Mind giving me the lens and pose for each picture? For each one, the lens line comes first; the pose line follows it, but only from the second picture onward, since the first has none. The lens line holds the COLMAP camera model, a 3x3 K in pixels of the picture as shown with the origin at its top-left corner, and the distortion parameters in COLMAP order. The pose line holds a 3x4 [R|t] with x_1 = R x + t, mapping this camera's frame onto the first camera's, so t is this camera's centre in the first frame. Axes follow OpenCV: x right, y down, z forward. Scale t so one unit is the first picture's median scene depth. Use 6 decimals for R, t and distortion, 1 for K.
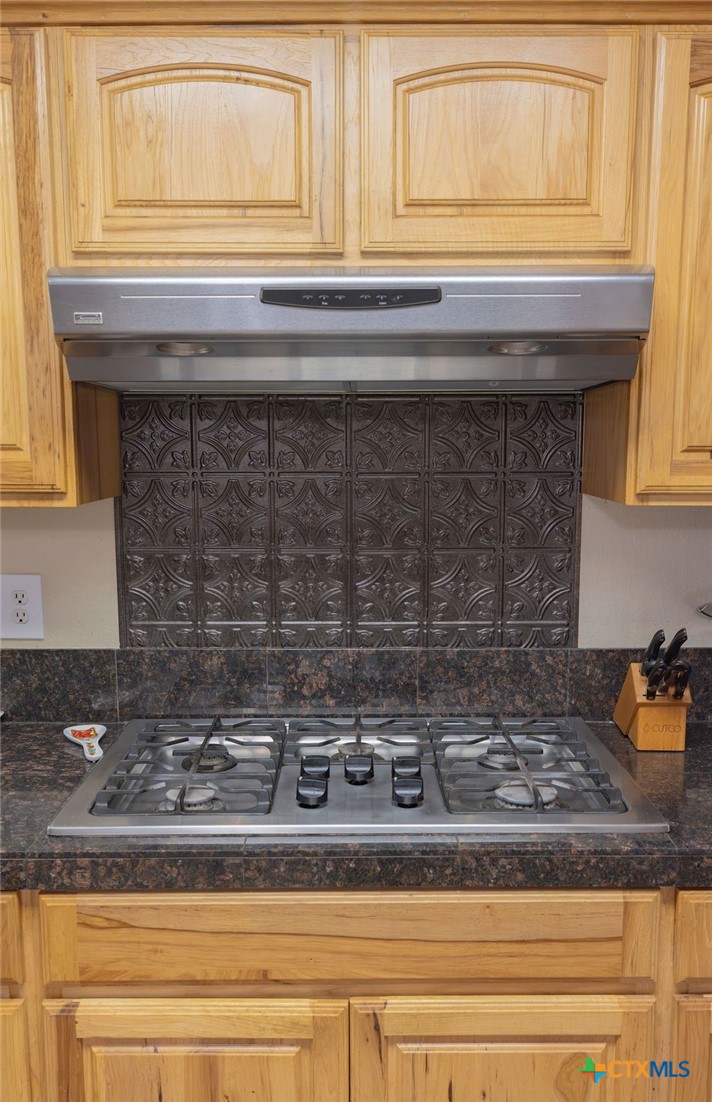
lens RADIAL K [[962.9, 0, 356.2], [0, 962.9, 574.9], [0, 0, 1]] dist [0.006337, 0.000217]
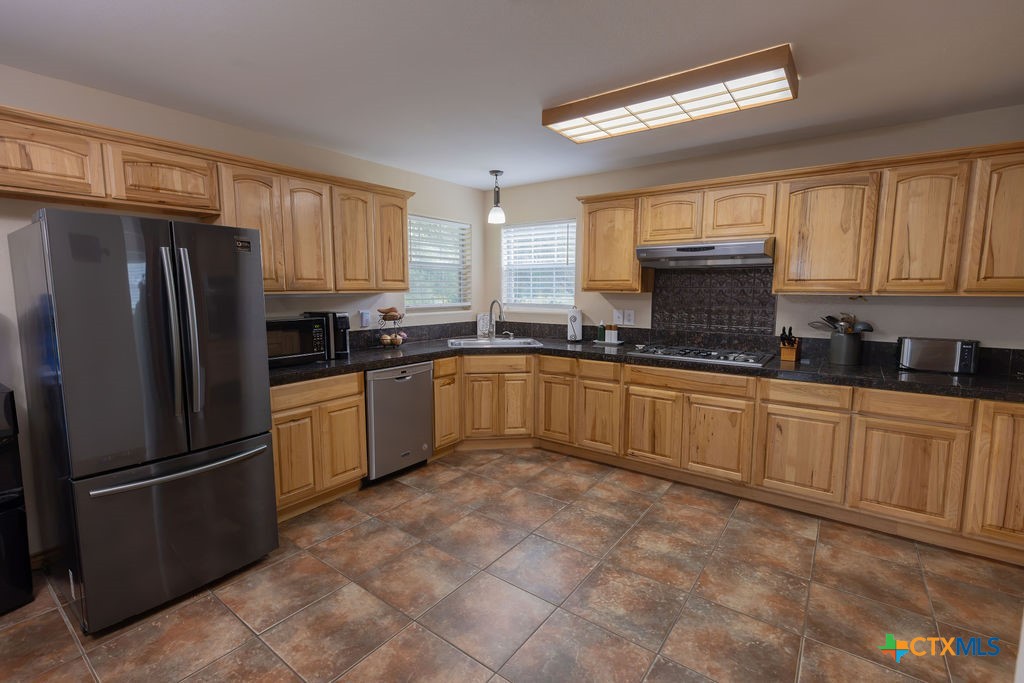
lens RADIAL K [[469.5, 0, 505.2], [0, 469.5, 336.9], [0, 0, 1]] dist [0.001593, -0.000001]
pose [[0.798717, 0.067057, -0.597959, 0.618371], [-0.088940, 0.996012, -0.007105, 0.237171], [0.595098, 0.058857, 0.801495, -1.333375]]
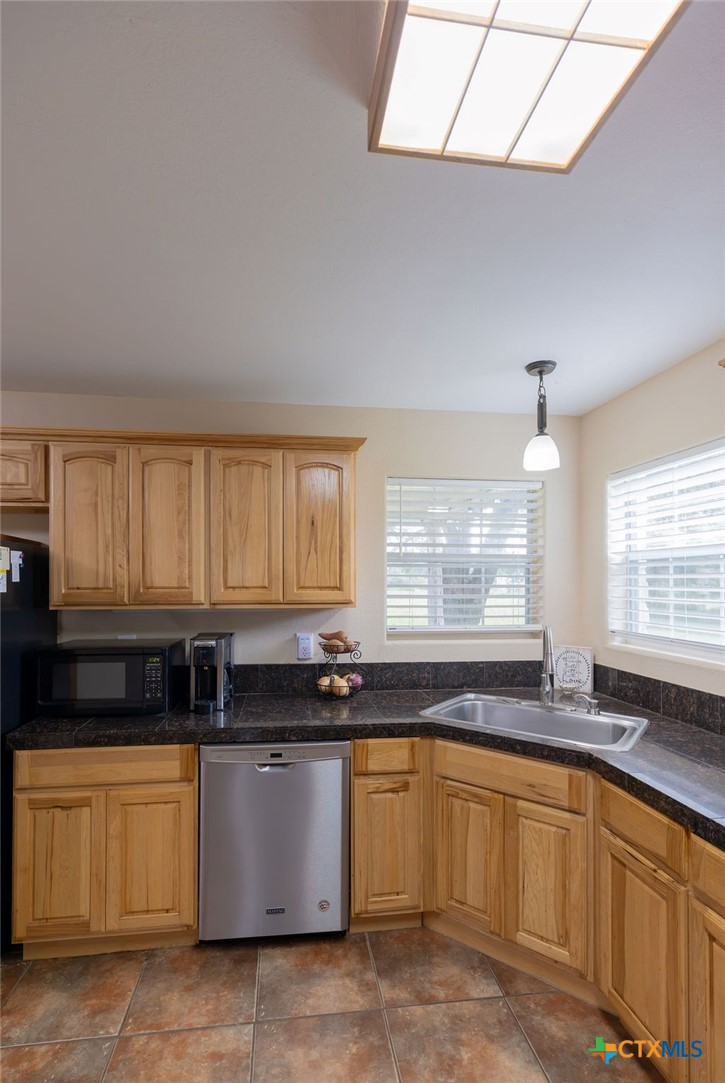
lens RADIAL K [[514.3, 0, 338.5], [0, 514.3, 577.5], [0, 0, 1]] dist [0.002512, 0.000306]
pose [[0.119170, -0.002604, -0.992870, 0.260959], [-0.141909, 0.989685, -0.019629, -0.032088], [0.982680, 0.143237, 0.117571, 0.140953]]
